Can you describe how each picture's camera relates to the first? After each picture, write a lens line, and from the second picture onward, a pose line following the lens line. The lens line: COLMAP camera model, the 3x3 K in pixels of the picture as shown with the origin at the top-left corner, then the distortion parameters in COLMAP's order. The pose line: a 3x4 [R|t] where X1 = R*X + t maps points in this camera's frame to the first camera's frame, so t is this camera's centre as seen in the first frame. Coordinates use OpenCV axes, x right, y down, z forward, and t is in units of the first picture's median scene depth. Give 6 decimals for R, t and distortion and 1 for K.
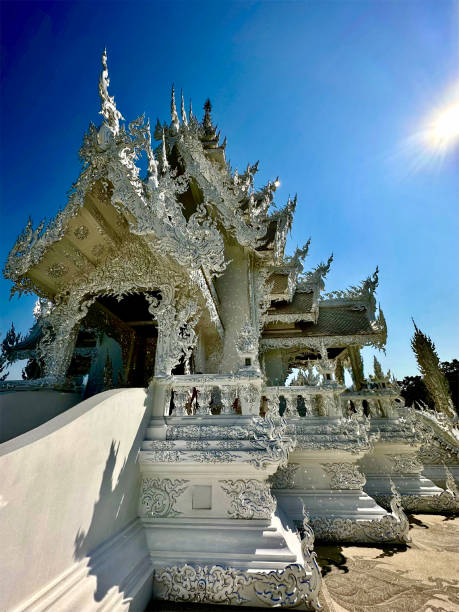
lens RADIAL K [[211.9, 0, 229.5], [0, 211.9, 306.0], [0, 0, 1]] dist [-0.001428, -0.000082]
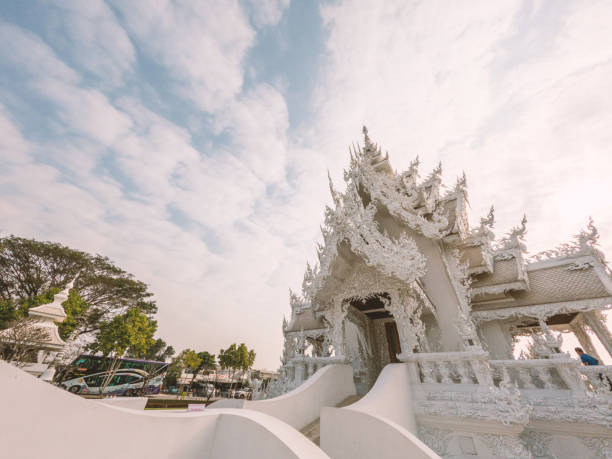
lens RADIAL K [[211.9, 0, 305.8], [0, 211.9, 219.5], [0, 0, 1]] dist [-0.001428, -0.000082]
pose [[0.883118, -0.253159, -0.394986, -0.068981], [0.181409, 0.960693, -0.210141, -0.247706], [0.432659, 0.113925, 0.894330, -0.479551]]
